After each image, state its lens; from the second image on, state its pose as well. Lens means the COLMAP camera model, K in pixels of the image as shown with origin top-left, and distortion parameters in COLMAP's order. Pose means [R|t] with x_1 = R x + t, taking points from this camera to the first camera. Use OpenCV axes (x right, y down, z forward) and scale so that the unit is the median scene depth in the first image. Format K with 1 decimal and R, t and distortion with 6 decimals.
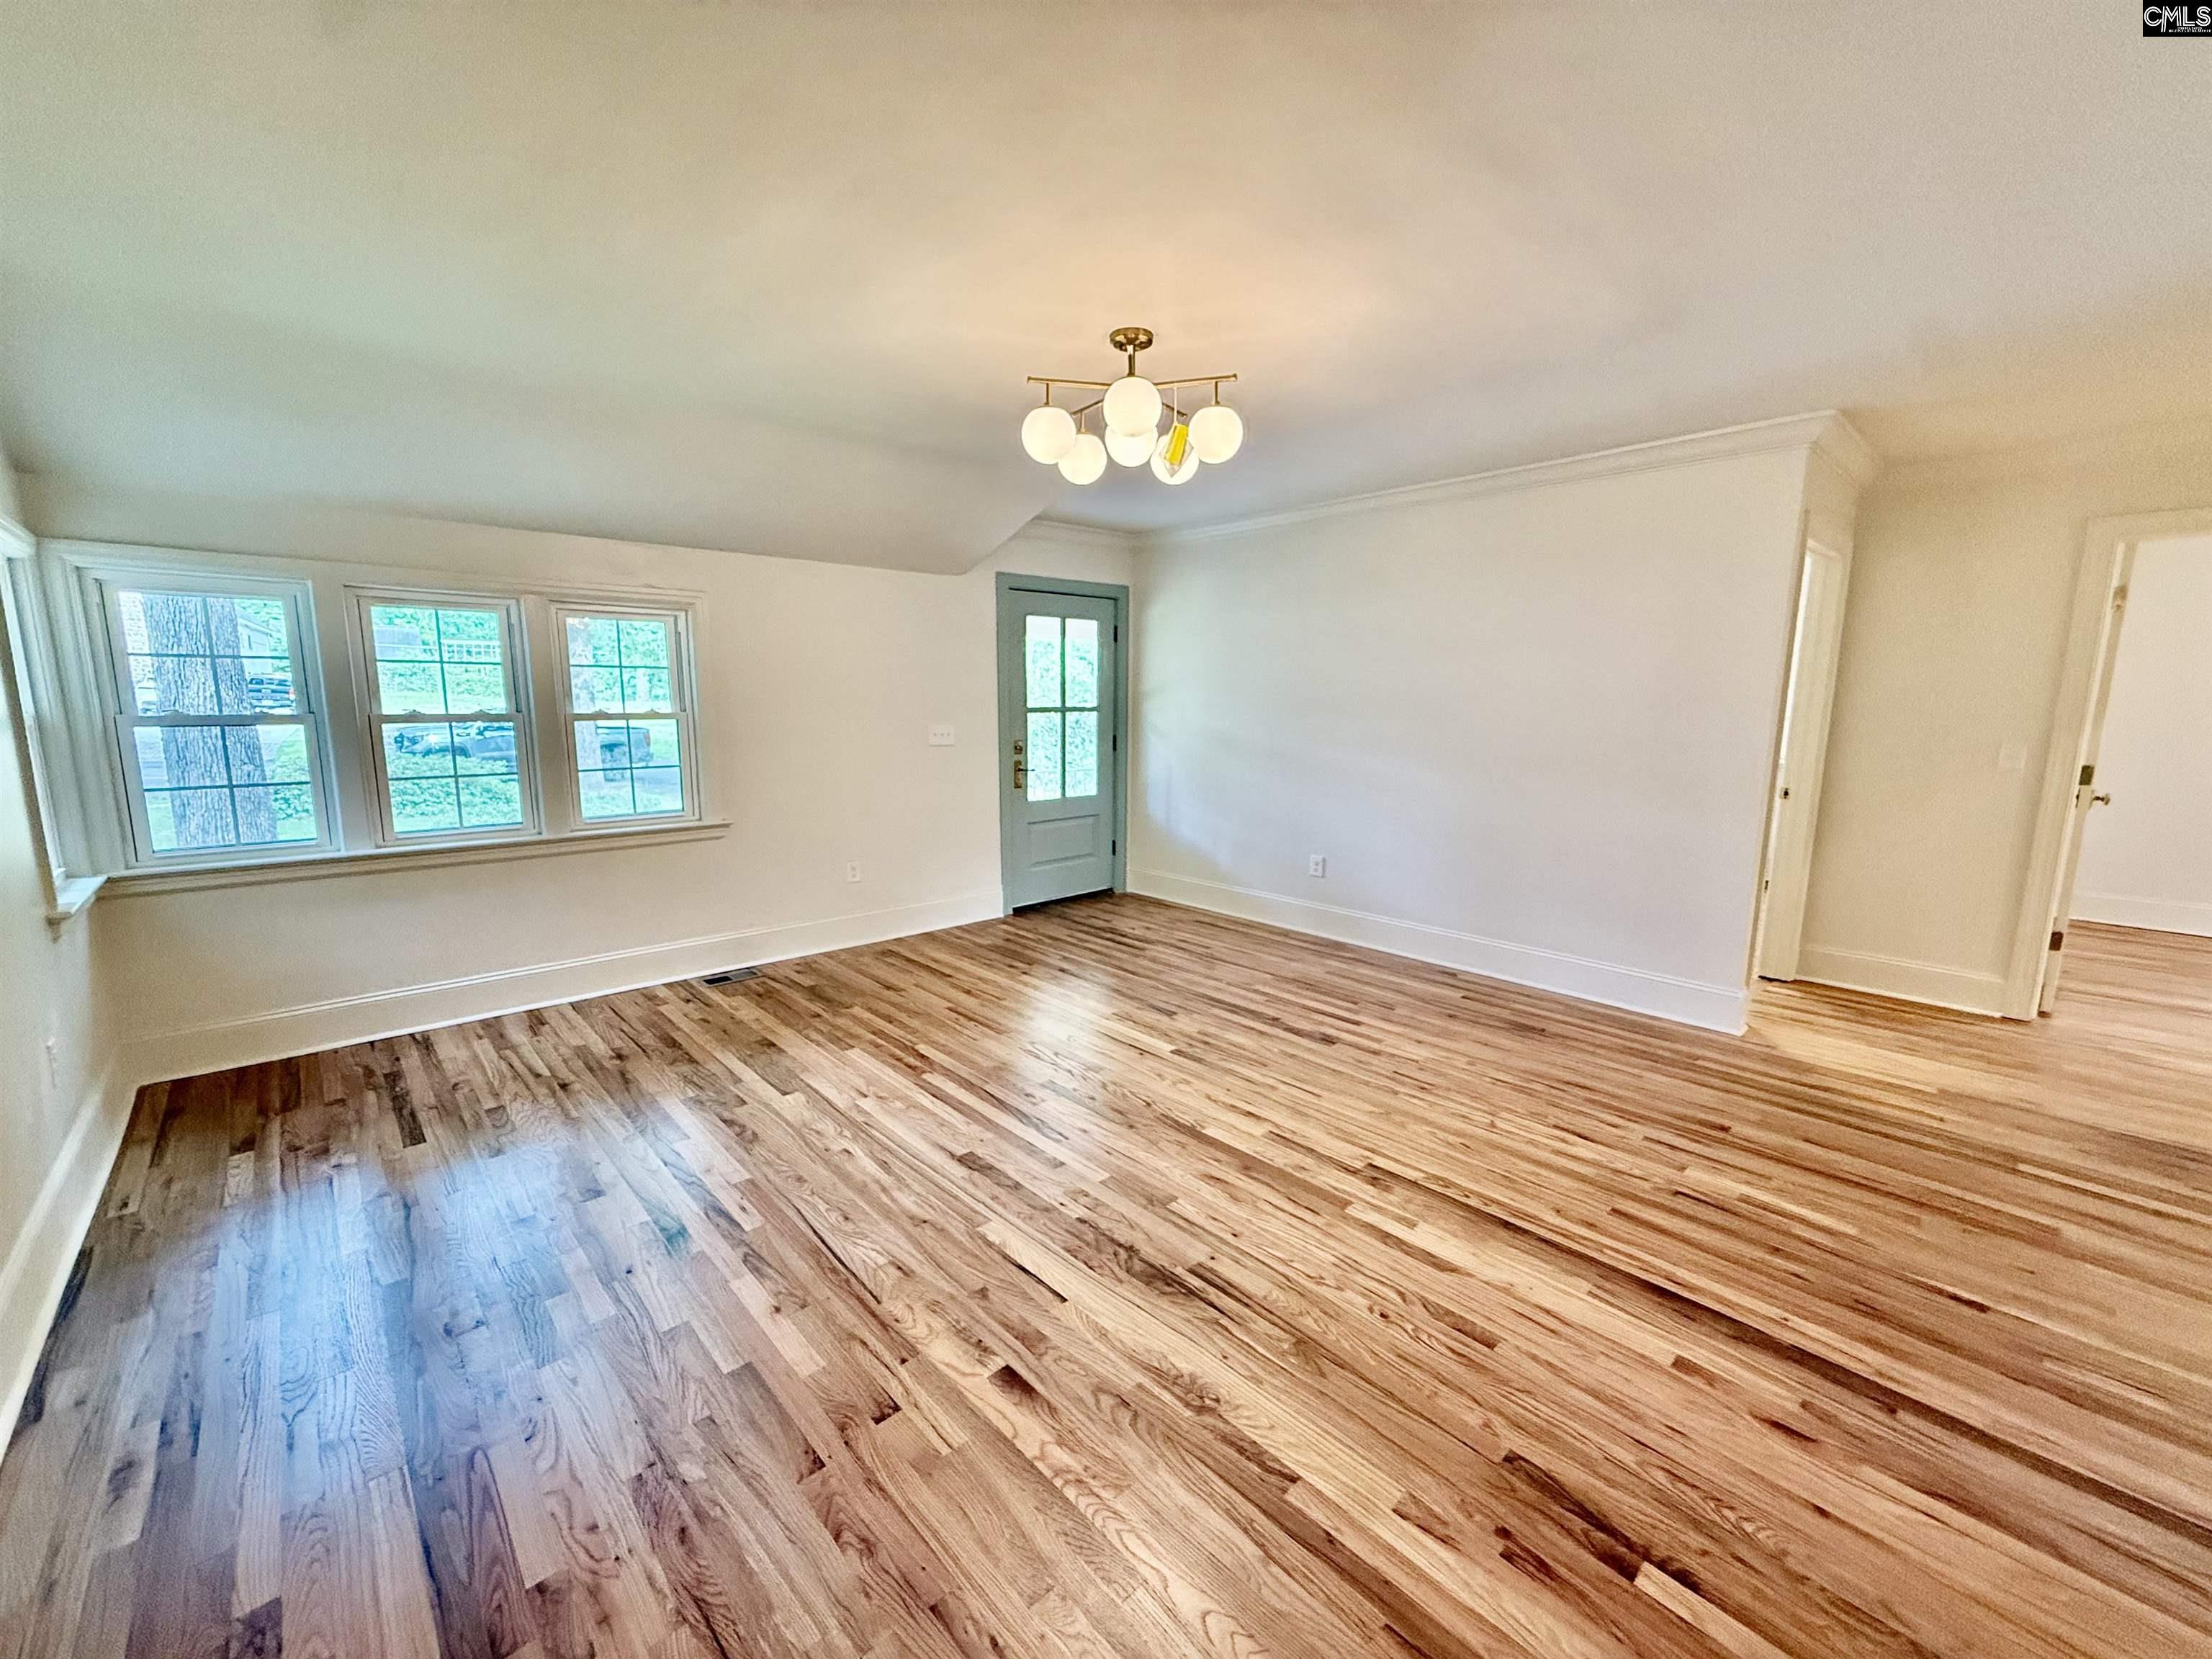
lens RADIAL K [[884.1, 0, 1098.8], [0, 884.1, 827.8], [0, 0, 1]] dist [-0.002819, -0.000099]
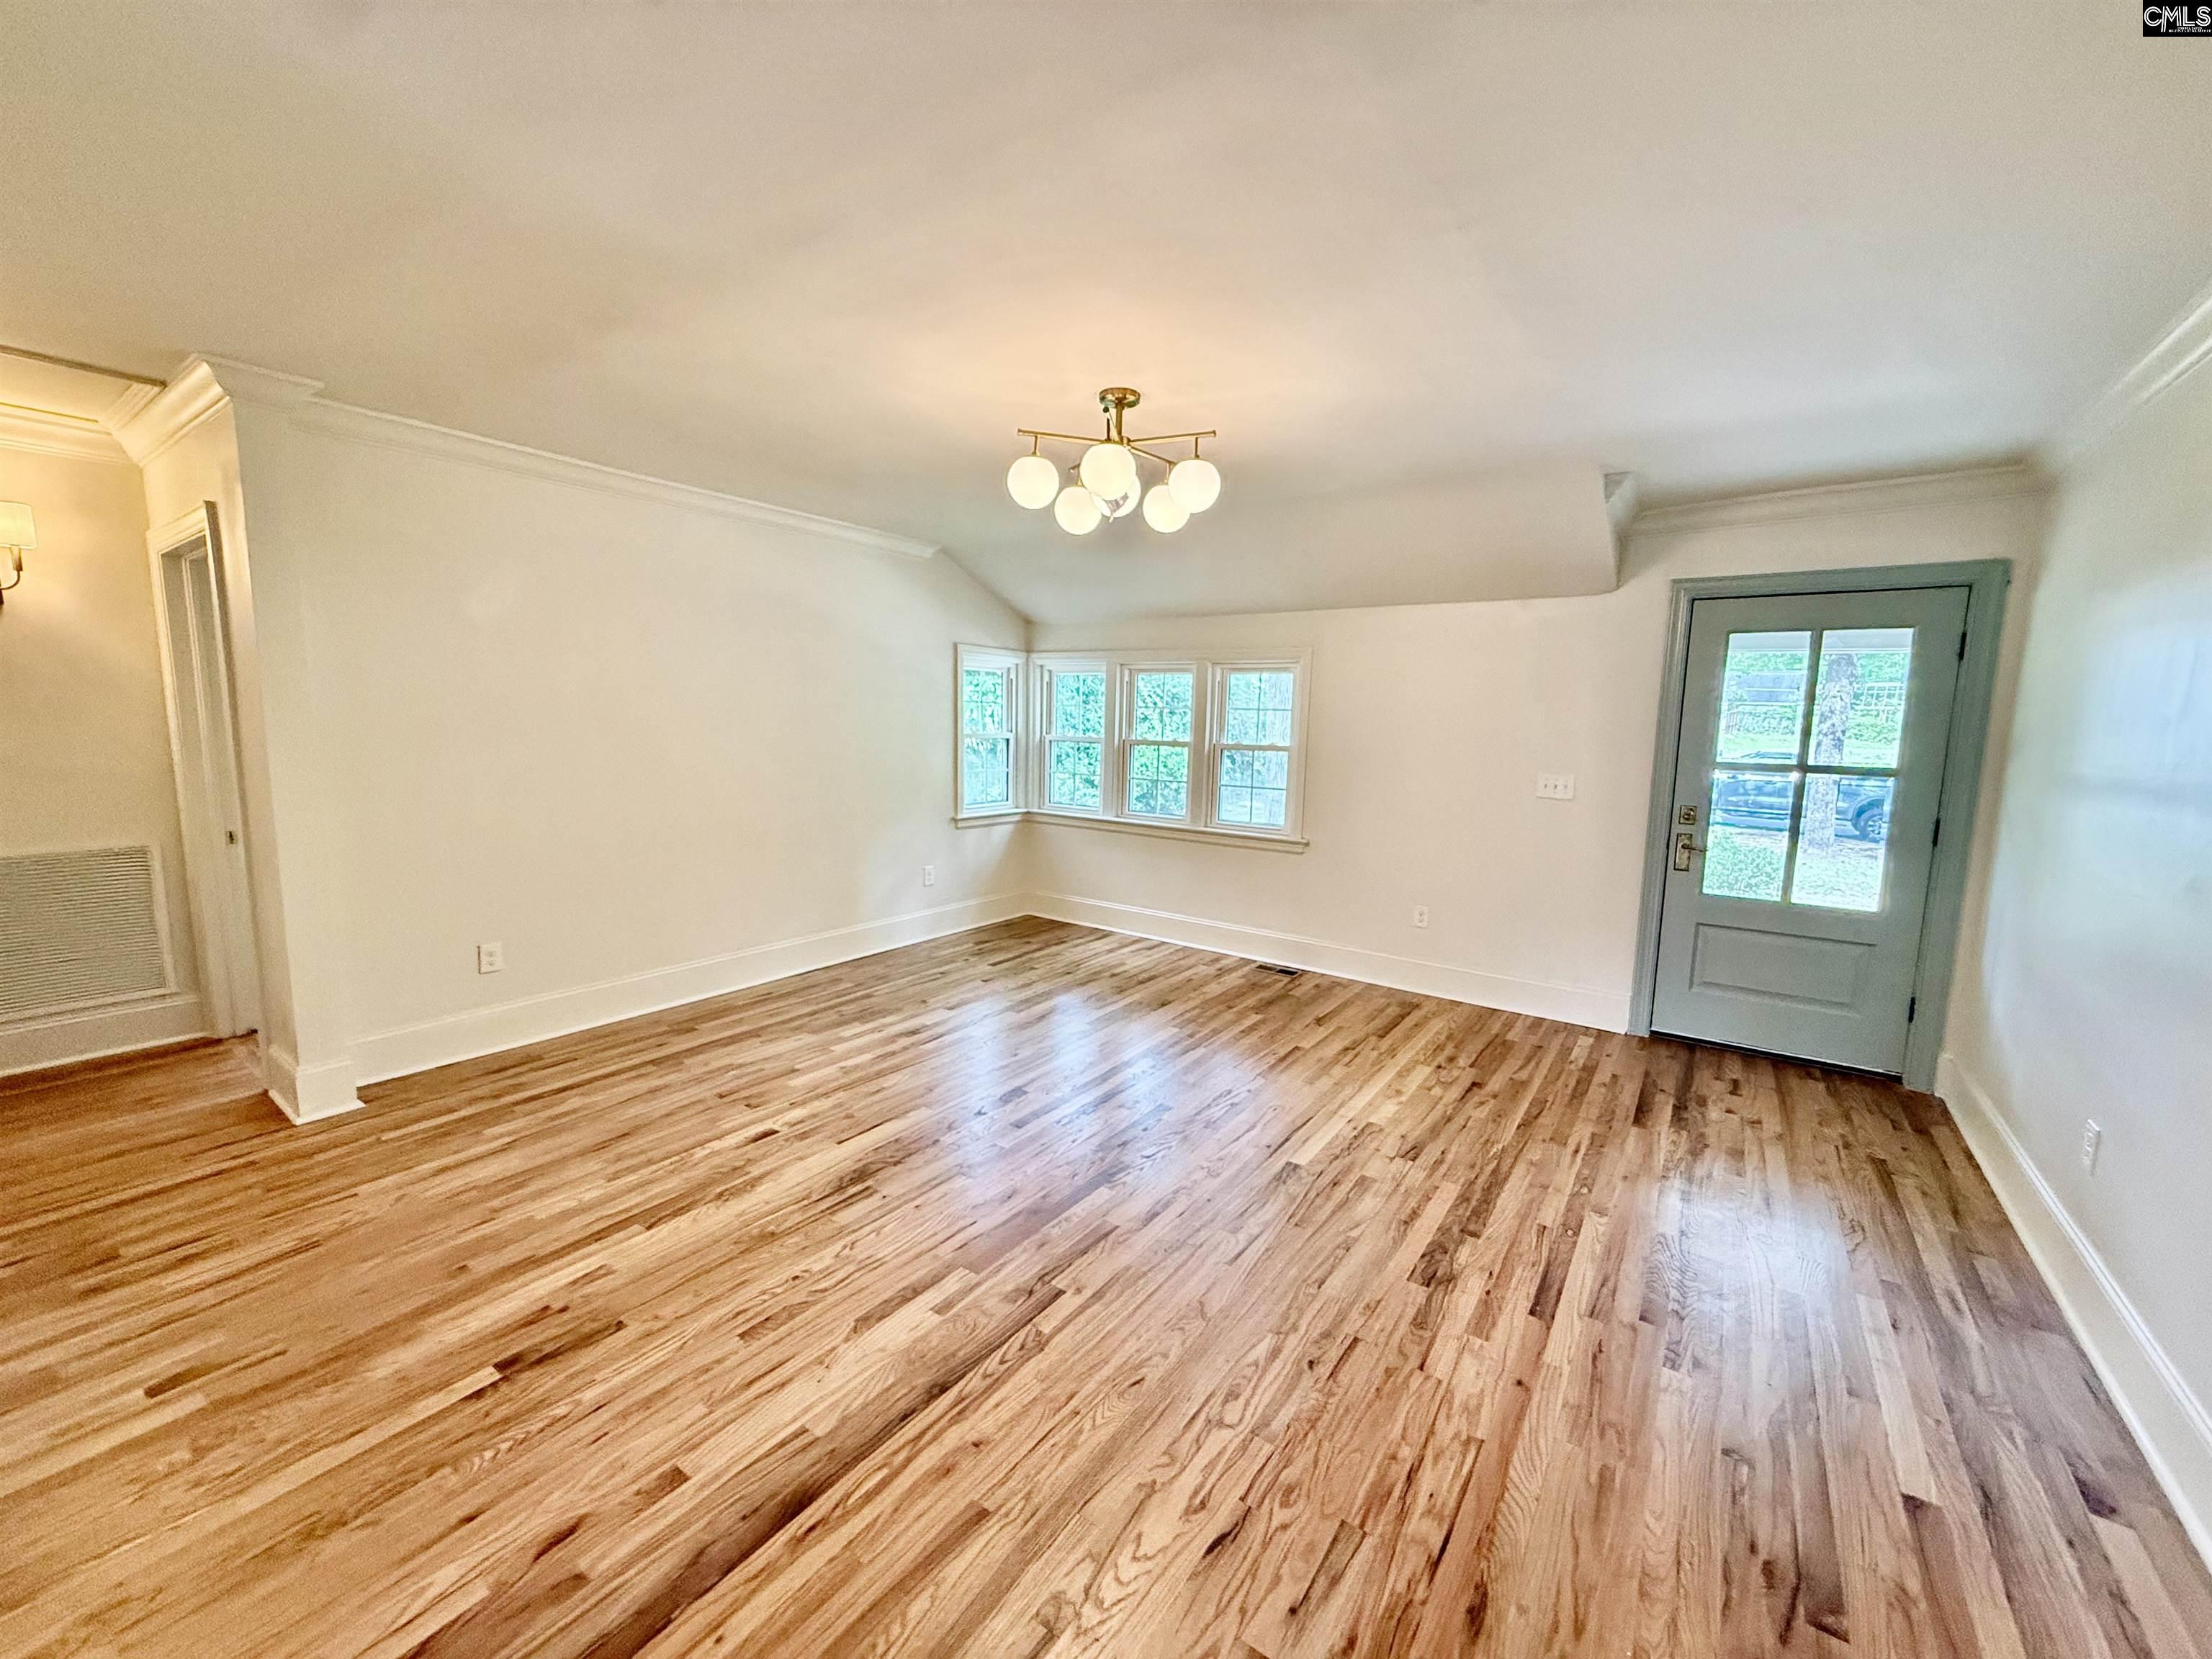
lens RADIAL K [[884.1, 0, 1098.8], [0, 884.1, 827.8], [0, 0, 1]] dist [-0.002819, -0.000099]
pose [[0.207830, 0.122865, -0.970418, 0.819907], [-0.169828, 0.981546, 0.087902, -0.100813], [0.963310, 0.146536, 0.224860, 0.595127]]
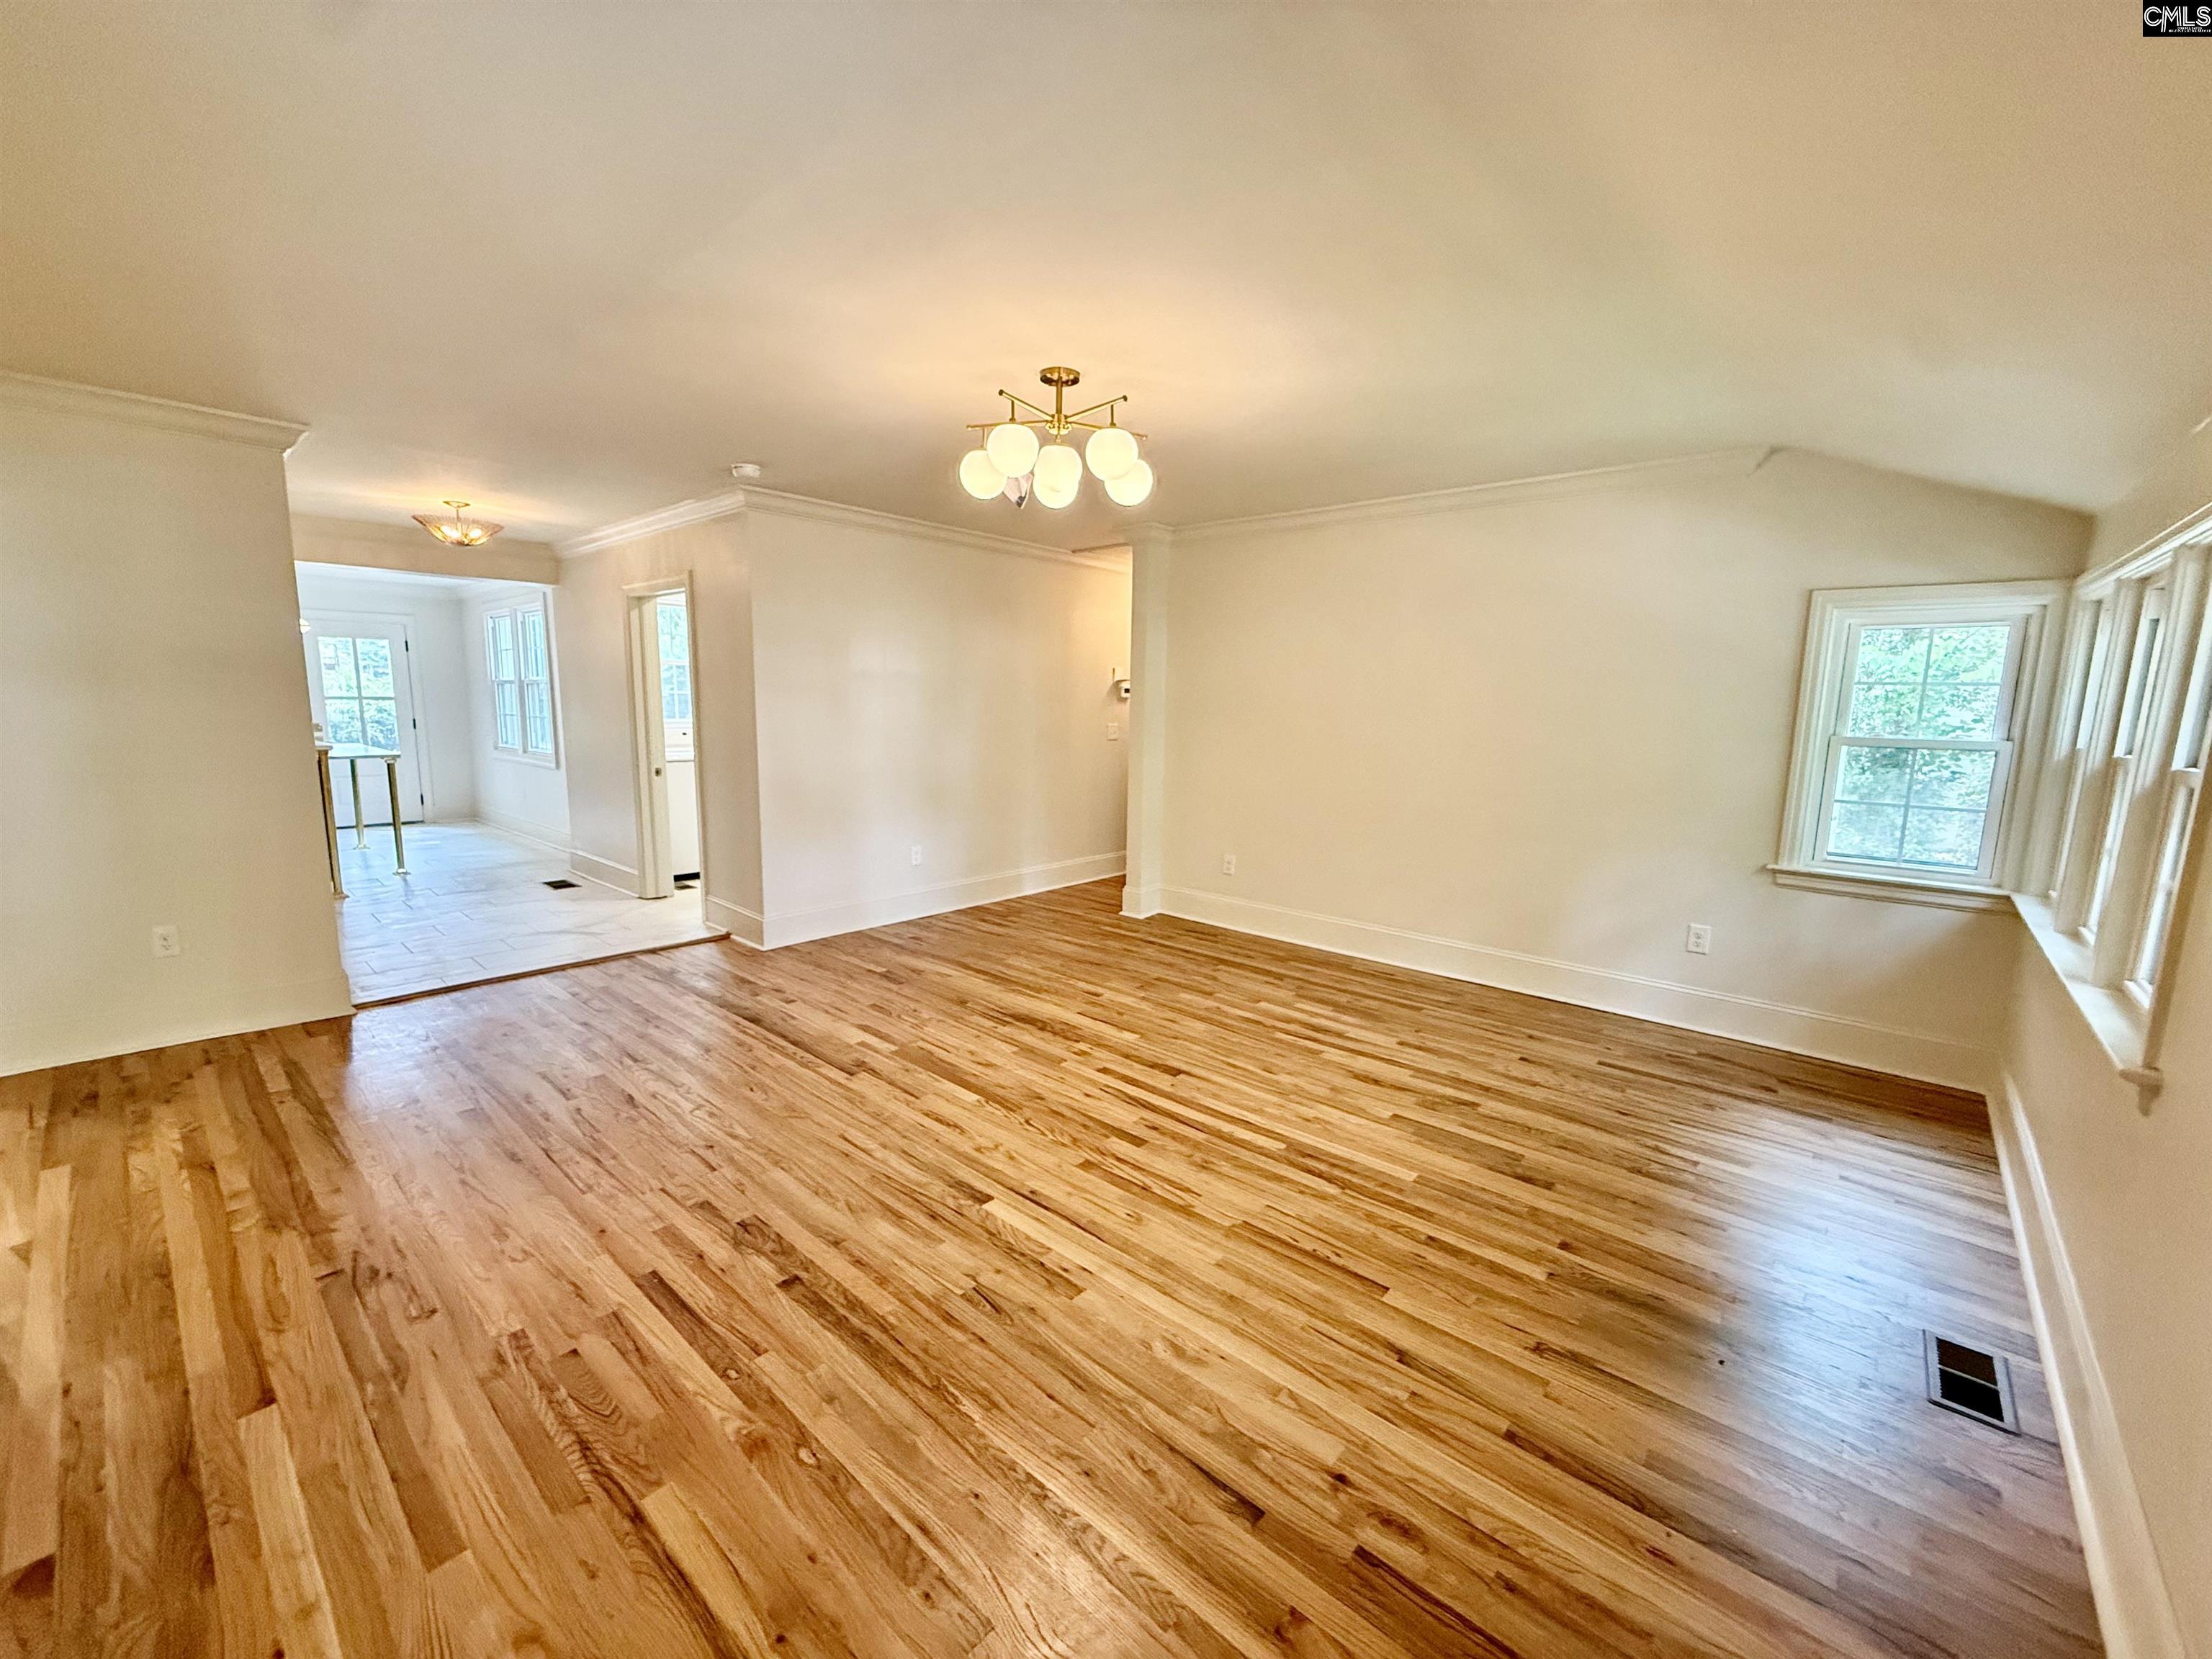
lens RADIAL K [[884.1, 0, 1098.8], [0, 884.1, 827.8], [0, 0, 1]] dist [-0.002819, -0.000099]
pose [[-0.994423, -0.007116, -0.105224, 0.072626], [-0.037835, 0.955380, 0.292946, -0.251663], [0.098444, 0.295294, -0.950321, 1.613416]]
